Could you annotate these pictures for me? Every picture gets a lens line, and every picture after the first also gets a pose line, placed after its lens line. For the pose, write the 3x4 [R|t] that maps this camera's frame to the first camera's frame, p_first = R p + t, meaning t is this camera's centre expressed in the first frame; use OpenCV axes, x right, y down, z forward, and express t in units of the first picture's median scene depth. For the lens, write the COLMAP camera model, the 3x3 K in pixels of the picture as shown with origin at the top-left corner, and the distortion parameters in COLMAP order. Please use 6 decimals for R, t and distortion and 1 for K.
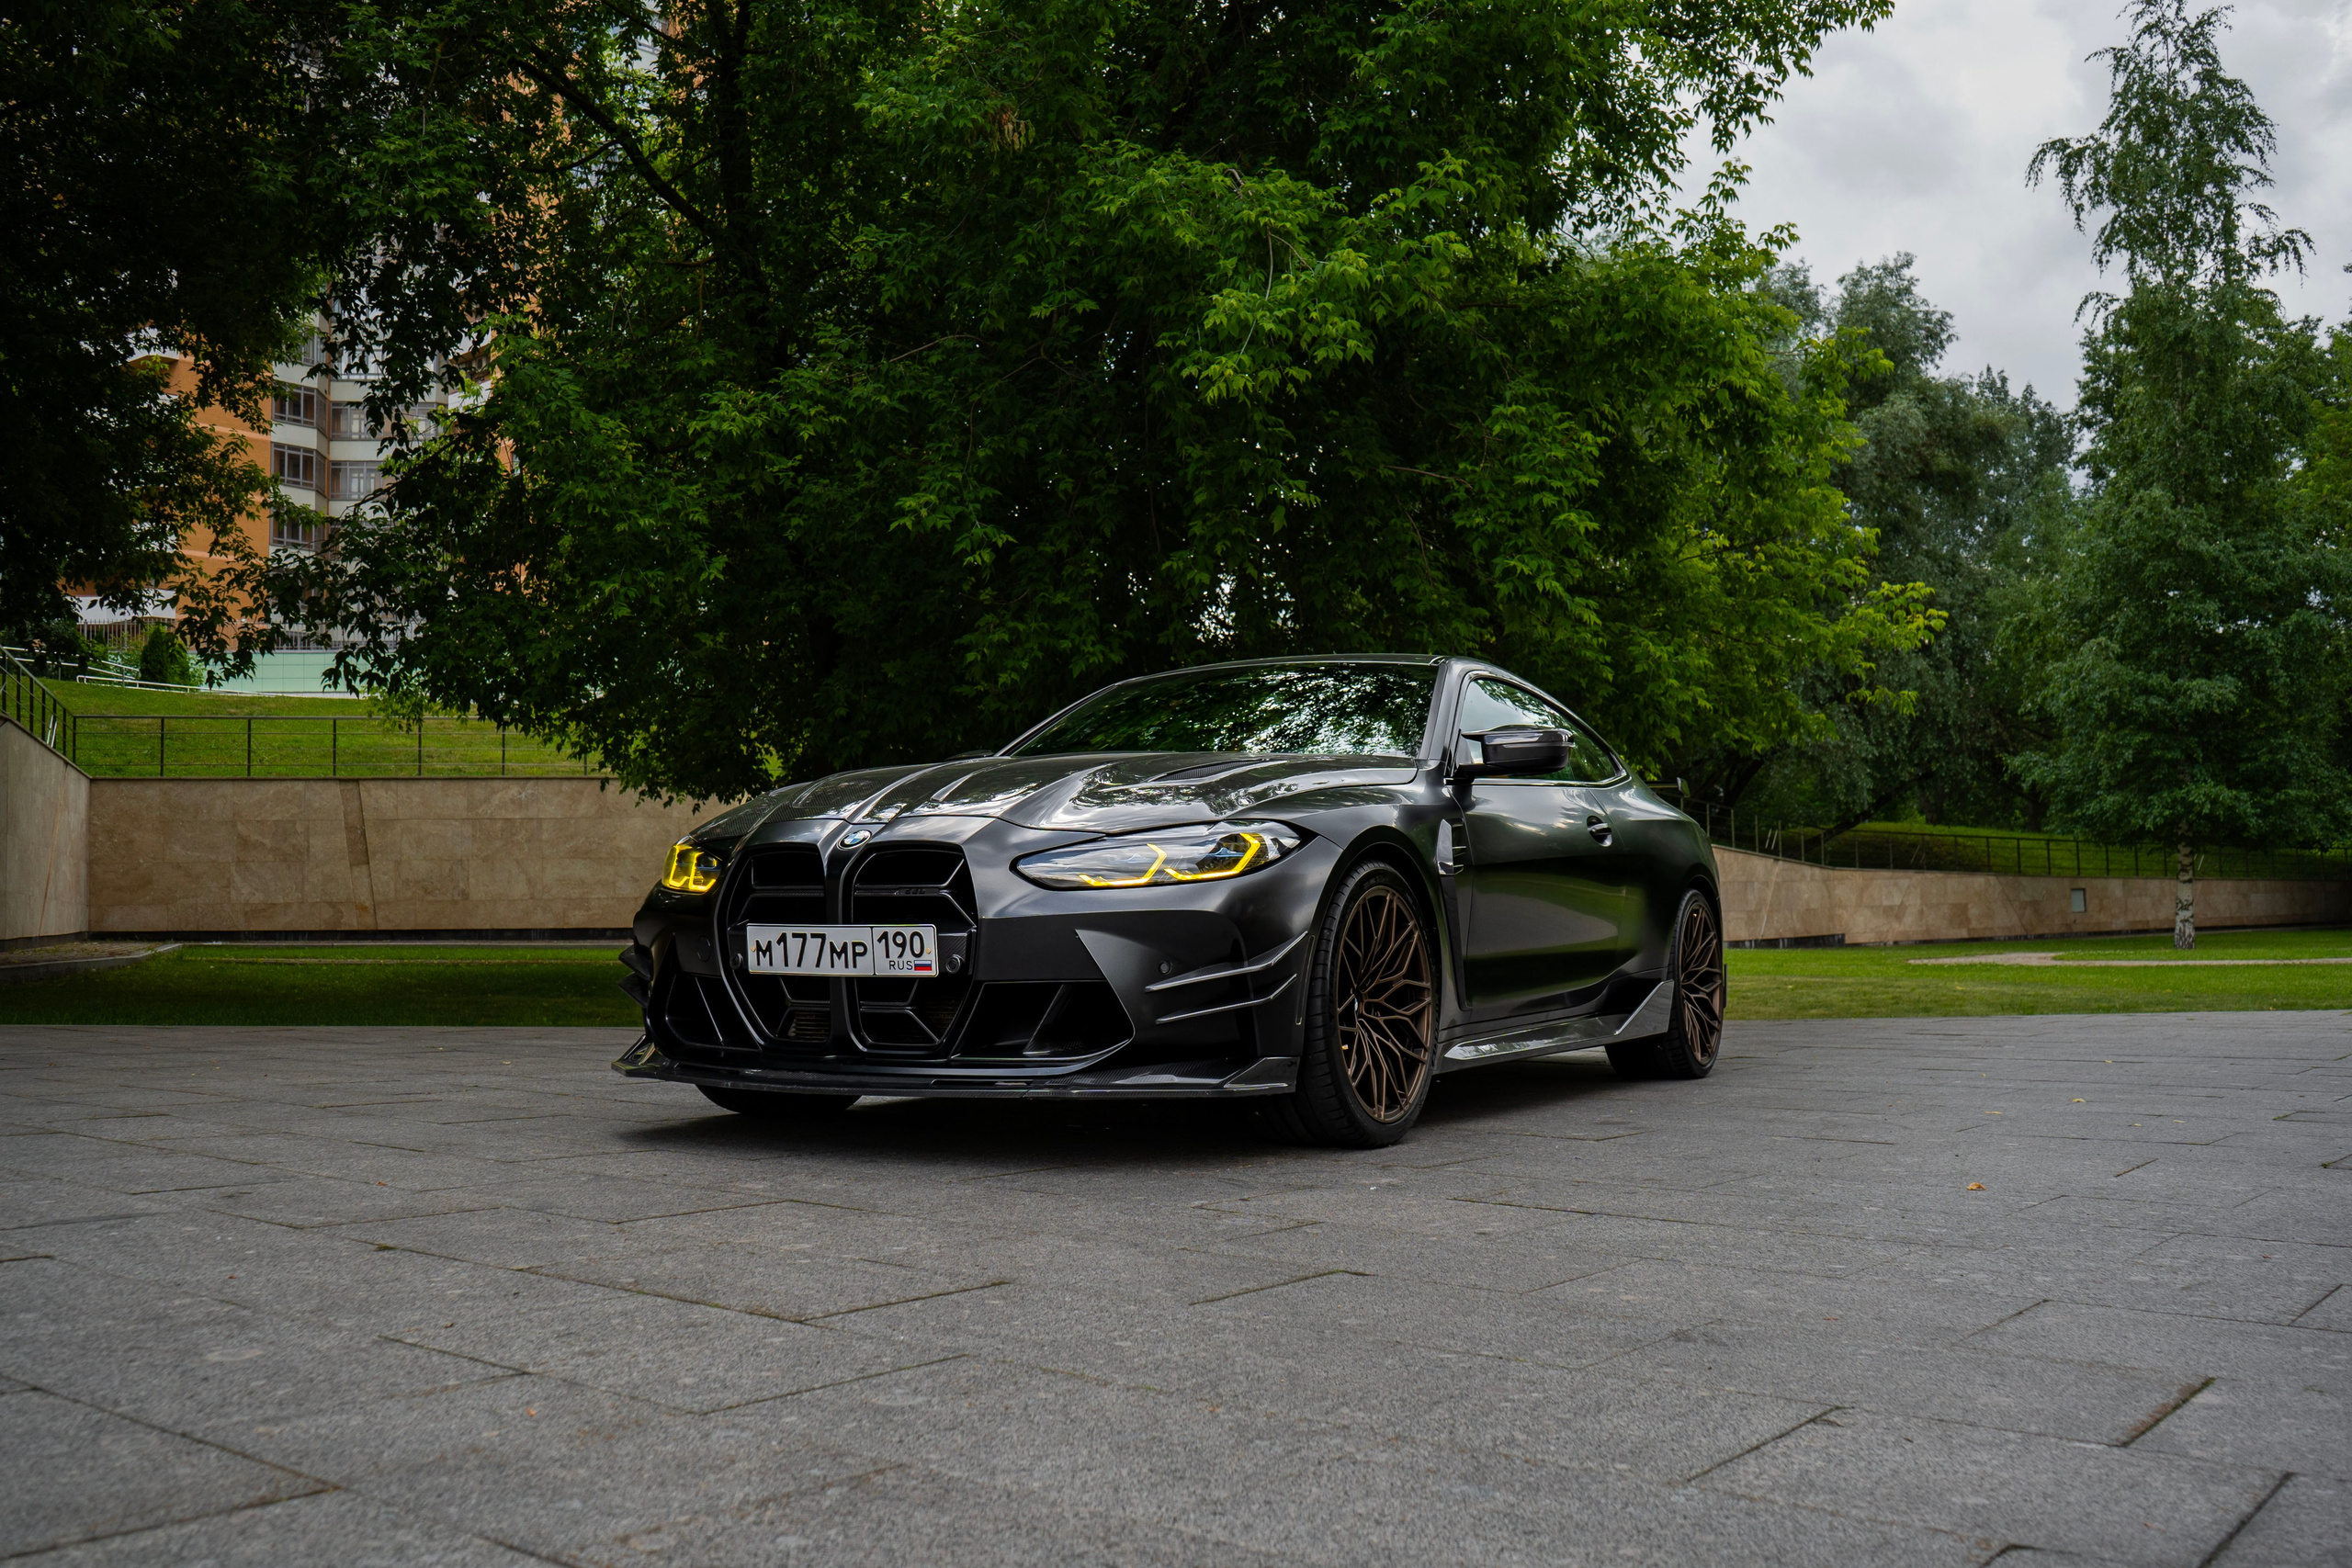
lens RADIAL K [[2091.8, 0, 1224.8], [0, 2091.8, 834.9], [0, 0, 1]] dist [-0.084751, 0.069535]
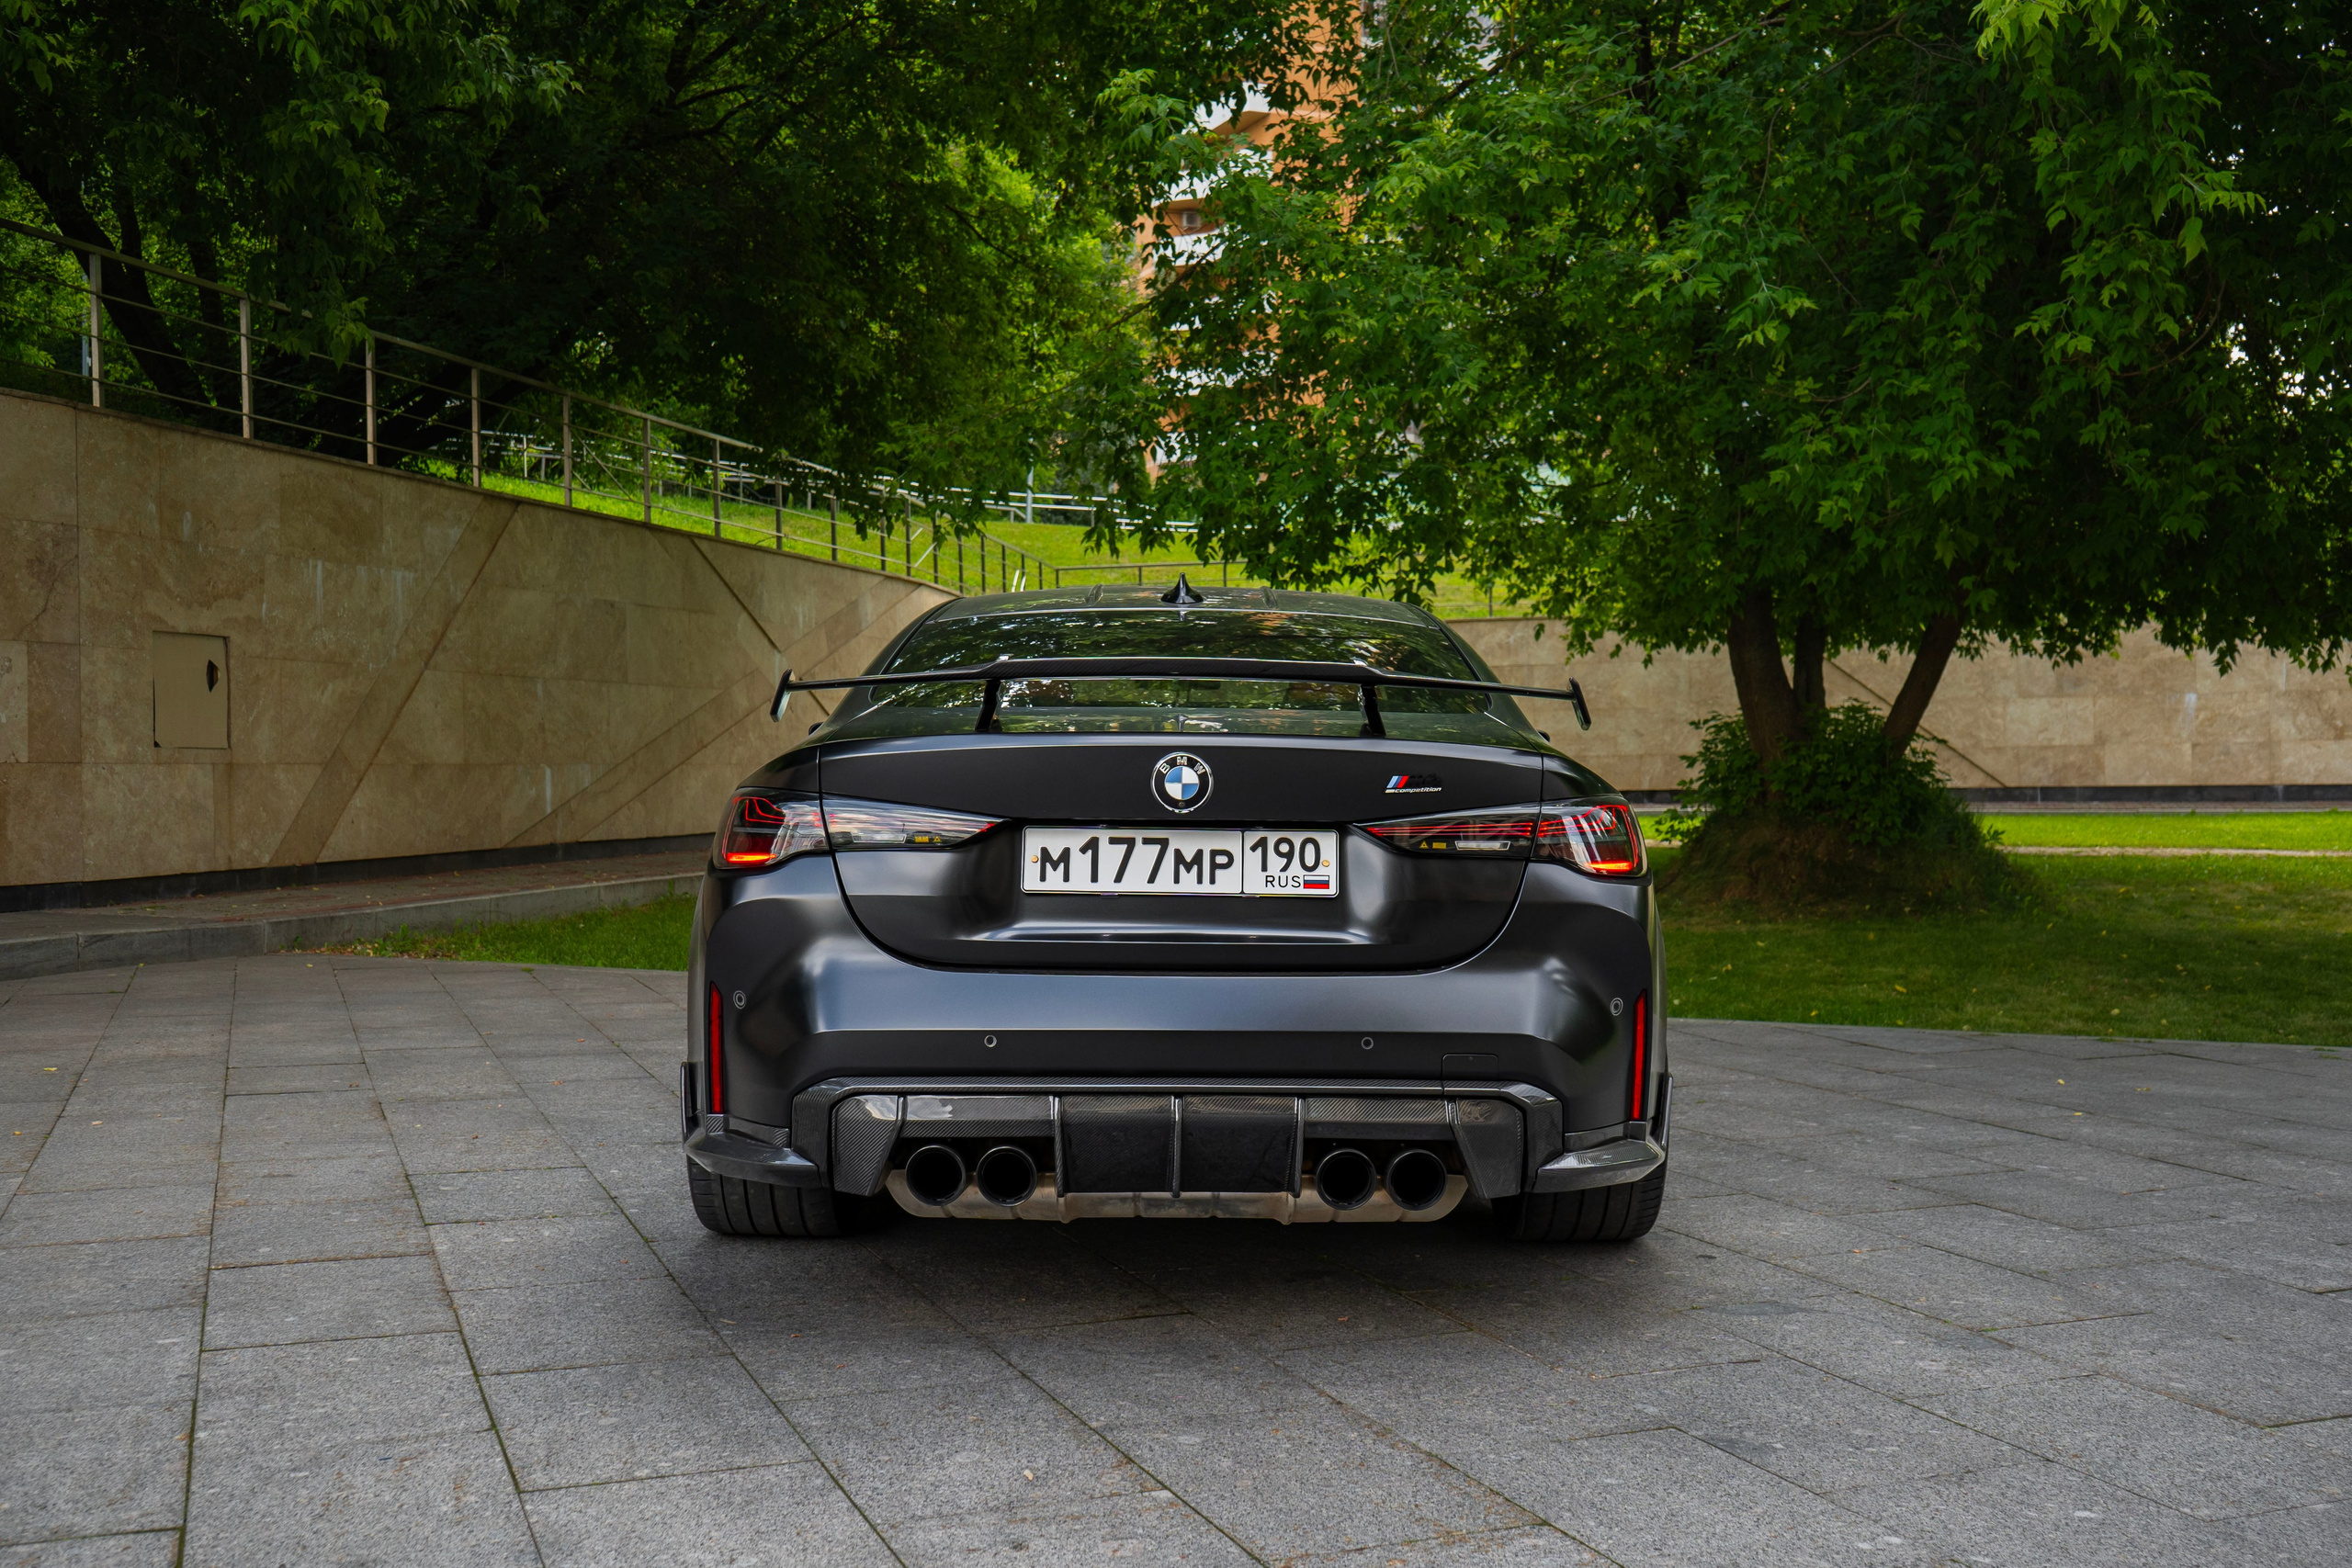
lens RADIAL K [[2336.6, 0, 1231.1], [0, 2336.6, 781.7], [0, 0, 1]] dist [-0.227672, 0.408787]
pose [[0.870942, 0.010783, -0.491267, 0.083364], [0.016242, 0.998581, 0.050713, -0.023027], [0.491117, -0.052148, 0.869532, 0.207986]]
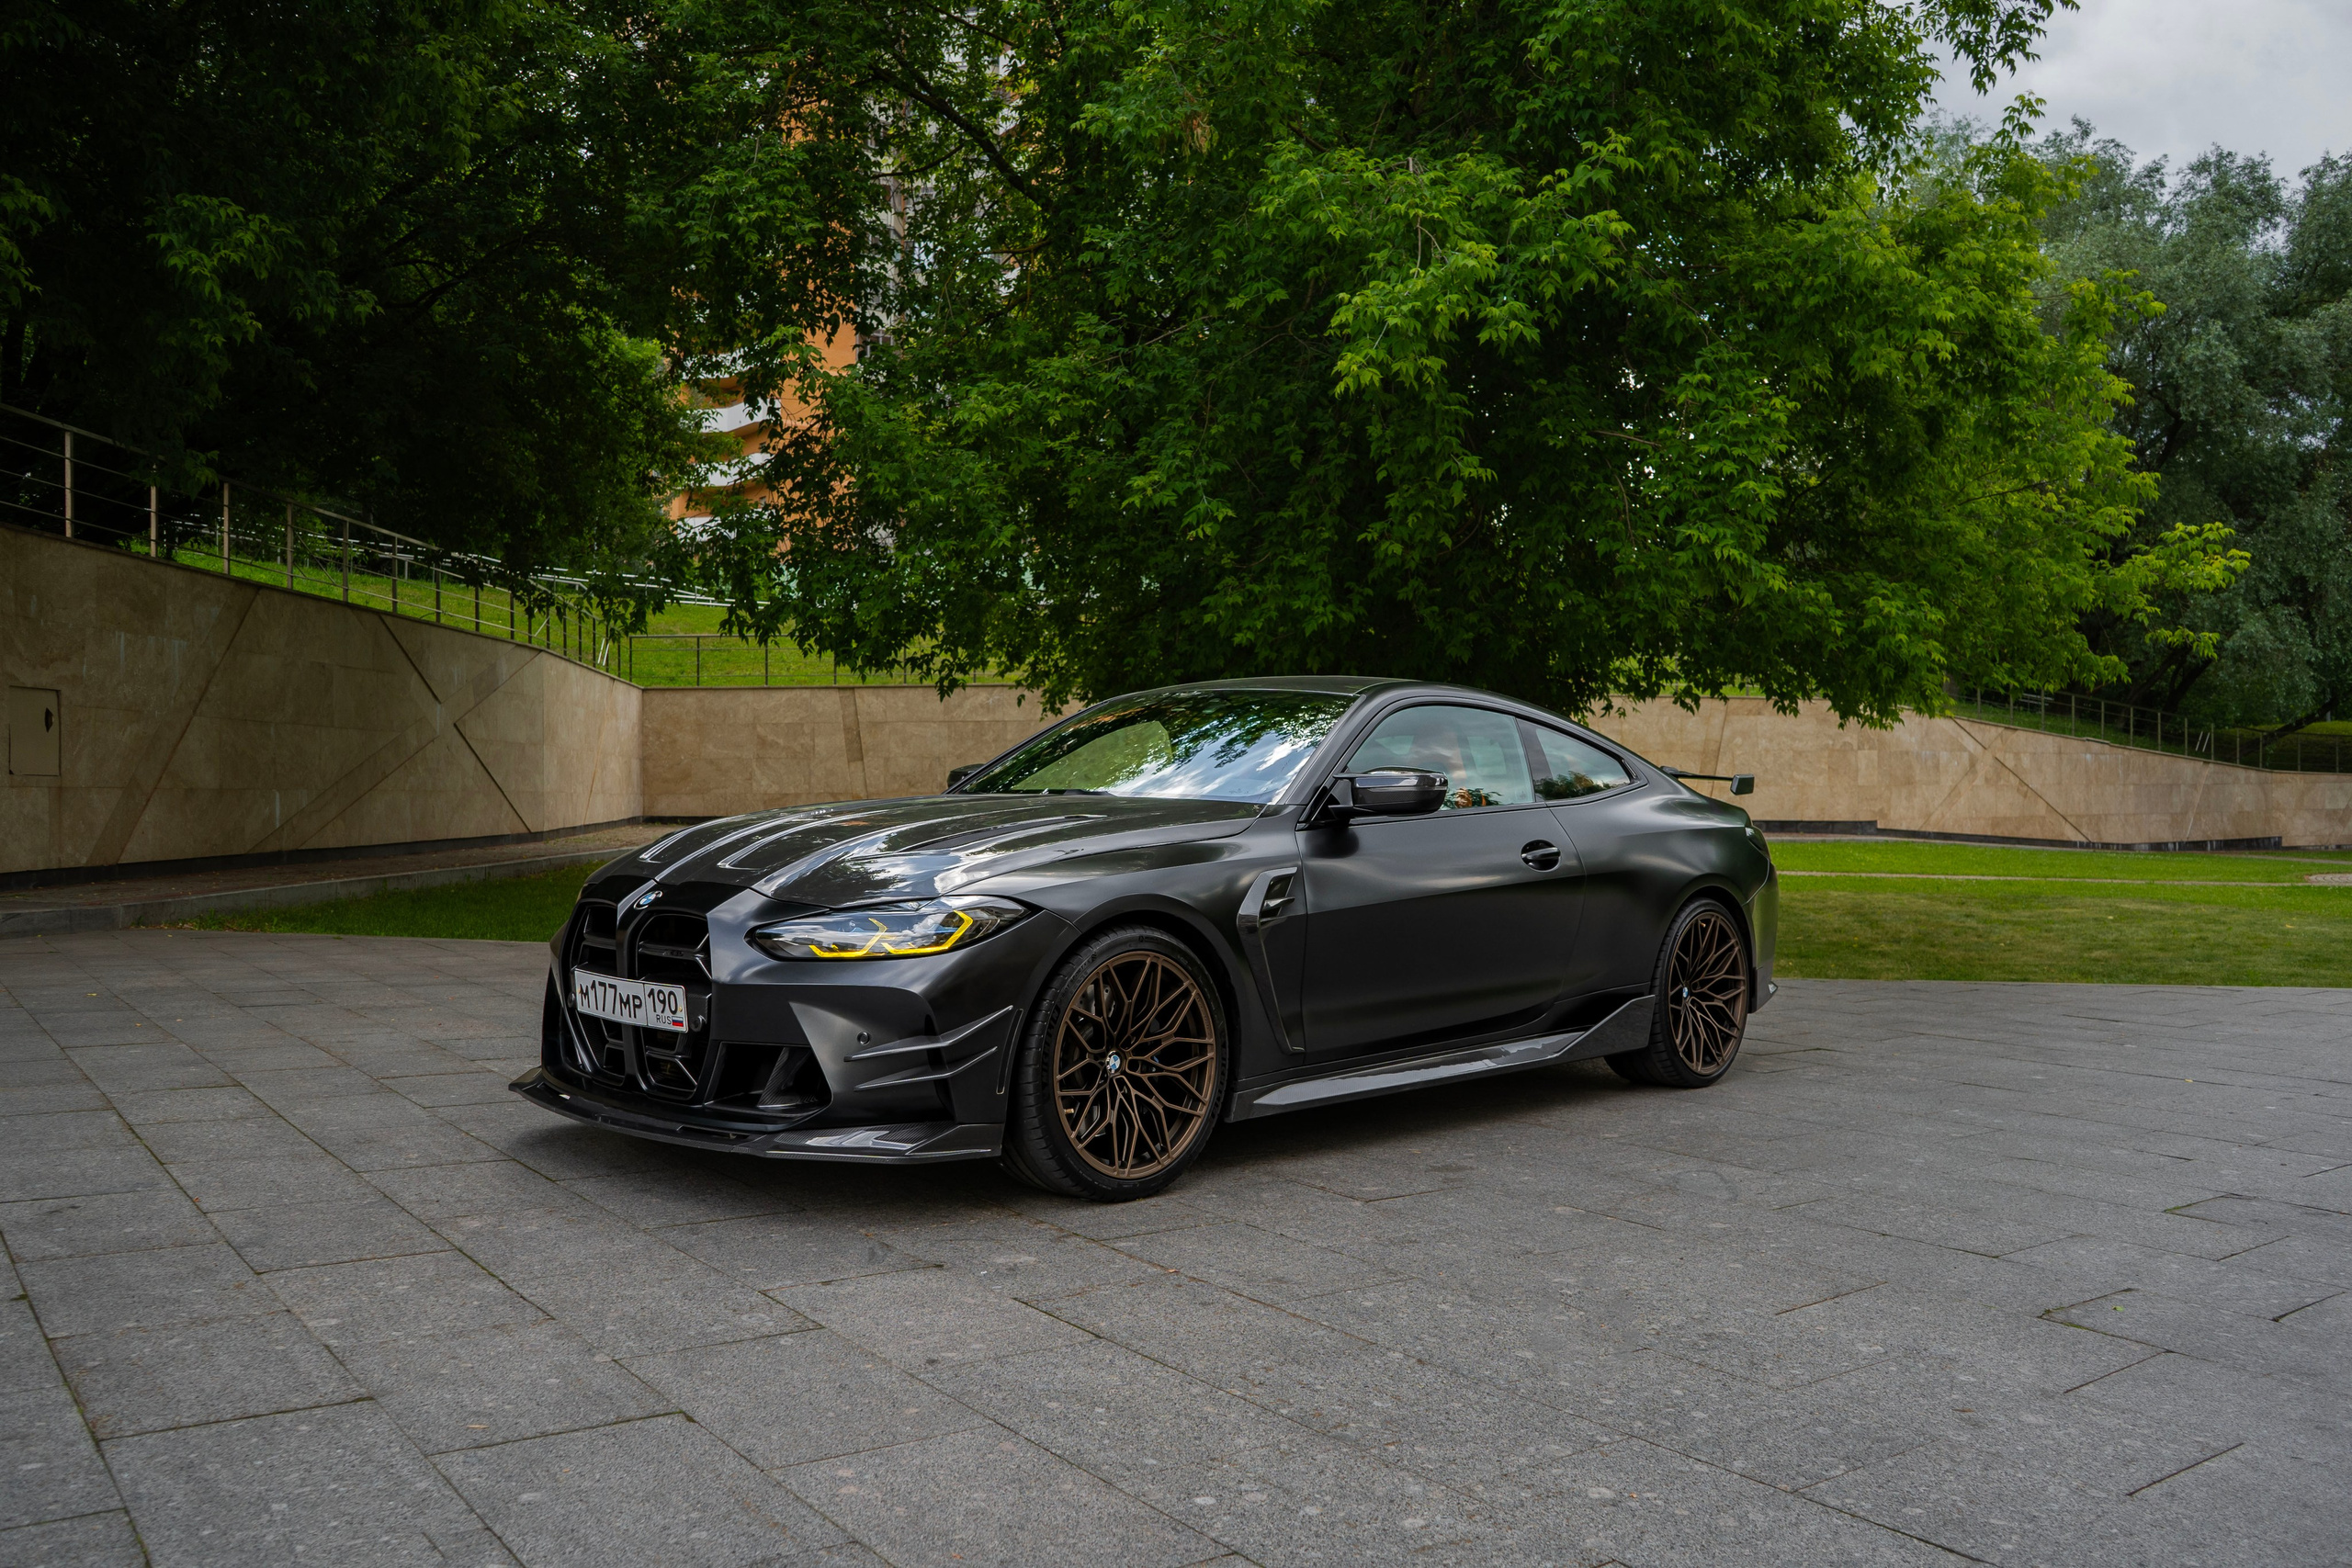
lens RADIAL K [[1899.3, 0, 1217.8], [0, 1899.3, 846.0], [0, 0, 1]] dist [-0.126080, 0.092734]
pose [[0.965464, 0.024706, -0.259362, 0.122011], [-0.006173, 0.997384, 0.072028, -0.032692], [0.260463, -0.067939, 0.963091, 0.036756]]
